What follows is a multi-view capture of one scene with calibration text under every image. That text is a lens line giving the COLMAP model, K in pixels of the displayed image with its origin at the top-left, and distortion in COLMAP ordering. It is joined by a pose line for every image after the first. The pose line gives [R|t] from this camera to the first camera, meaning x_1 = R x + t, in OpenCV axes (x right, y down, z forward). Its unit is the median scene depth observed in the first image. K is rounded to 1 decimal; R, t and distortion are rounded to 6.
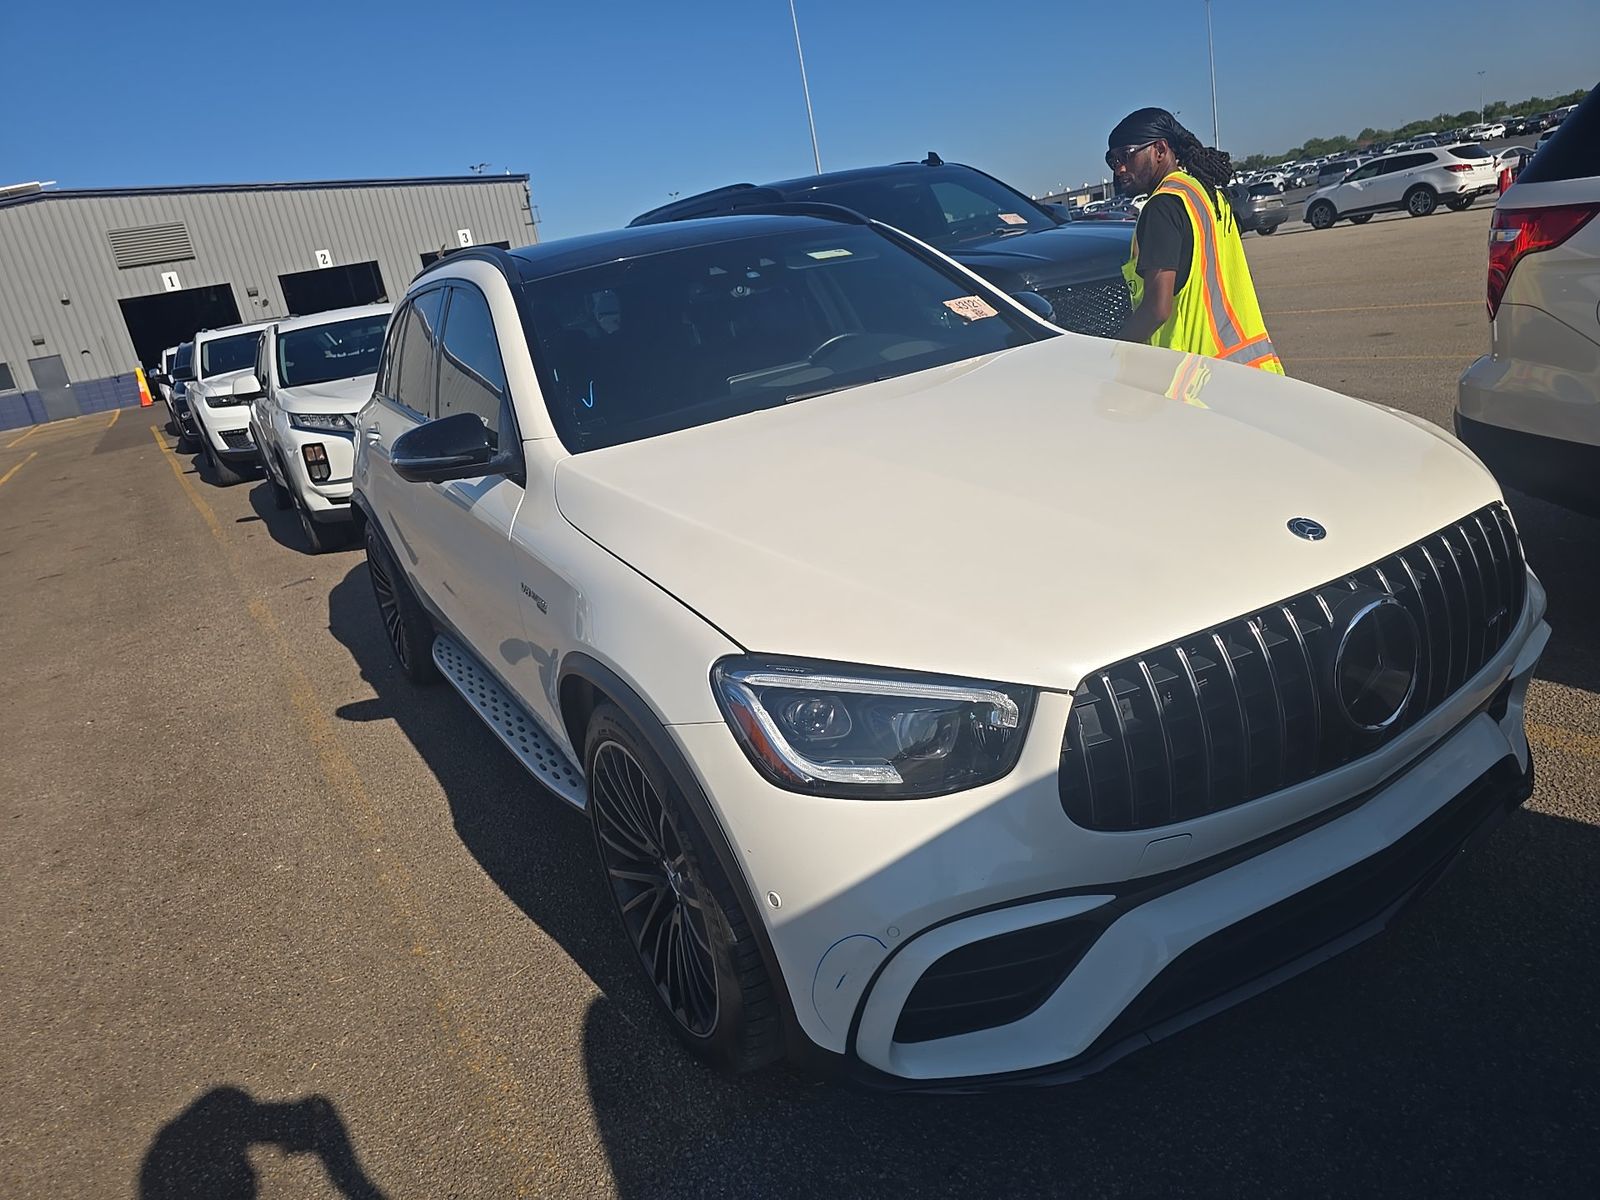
lens RADIAL K [[1063.7, 0, 802.9], [0, 1063.7, 604.2], [0, 0, 1]] dist [0.064512, -0.064577]
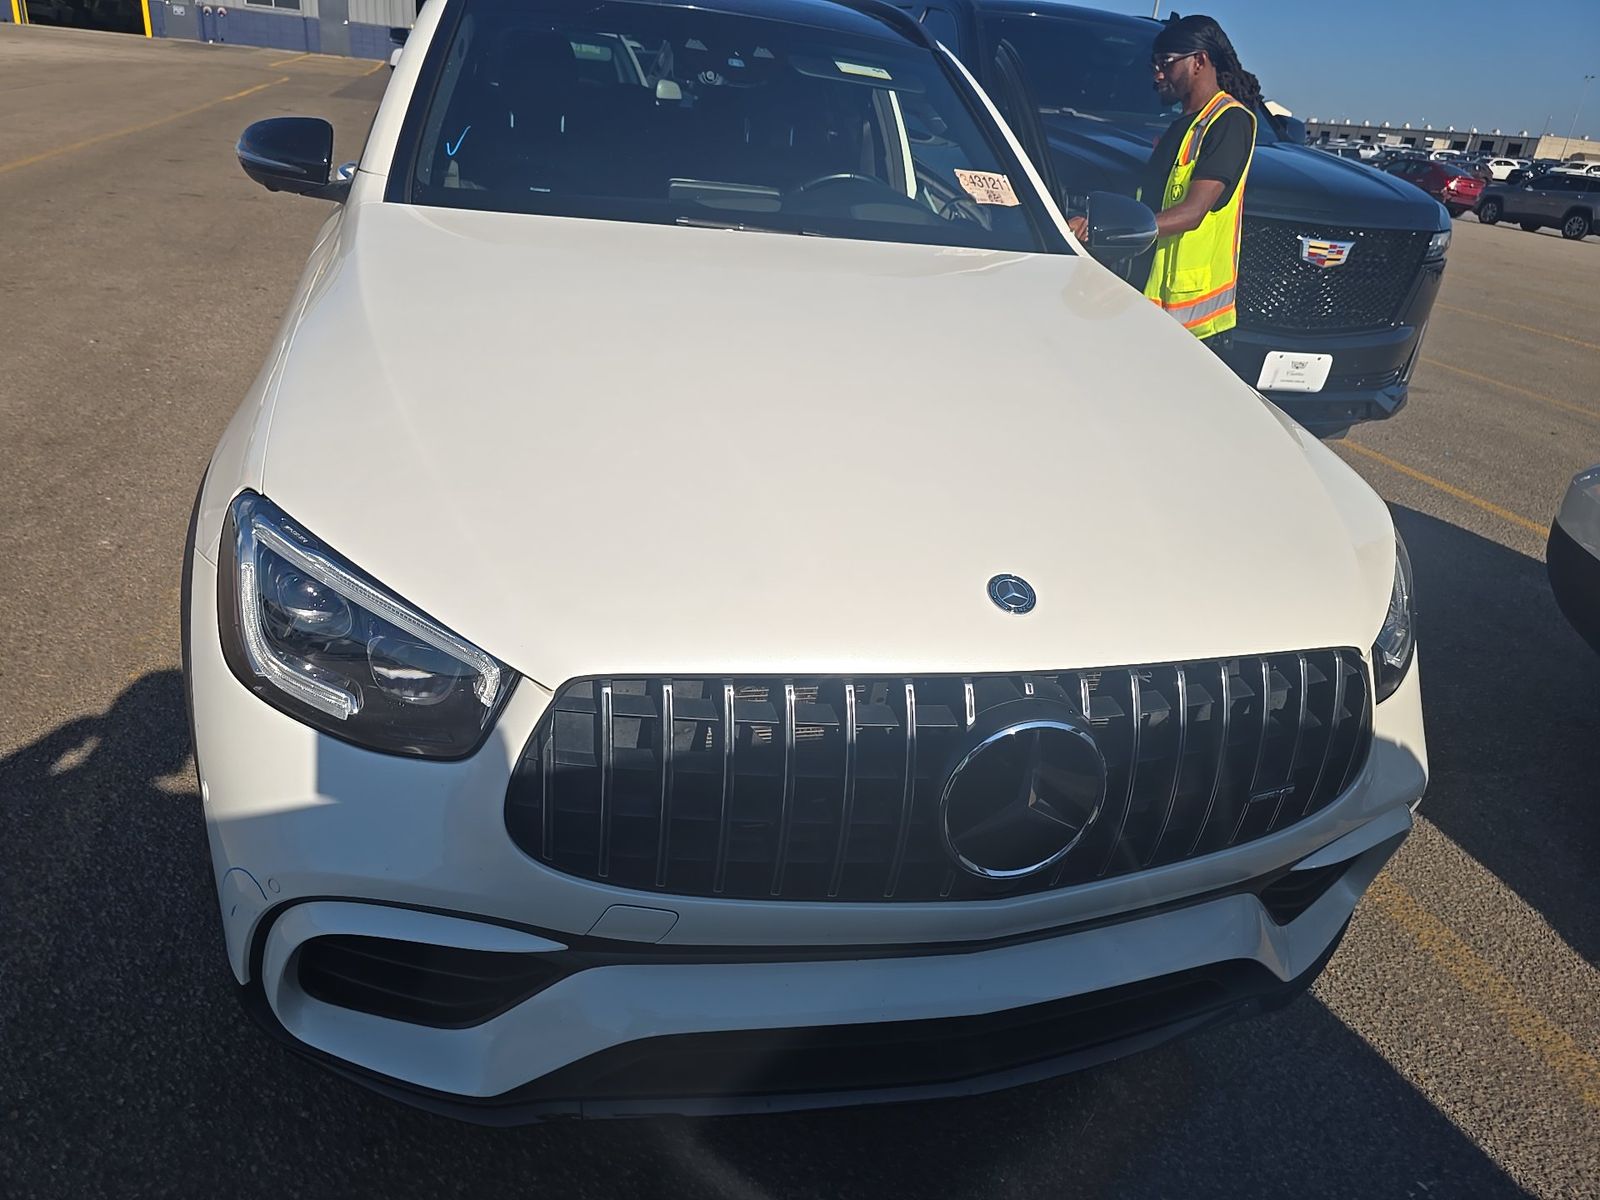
lens RADIAL K [[1063.7, 0, 802.9], [0, 1063.7, 604.2], [0, 0, 1]] dist [0.064512, -0.064577]
pose [[0.930252, 0.349910, -0.110426, 0.236867], [-0.329649, 0.929170, 0.167257, -0.077916], [0.161130, -0.119189, 0.979710, 0.152558]]
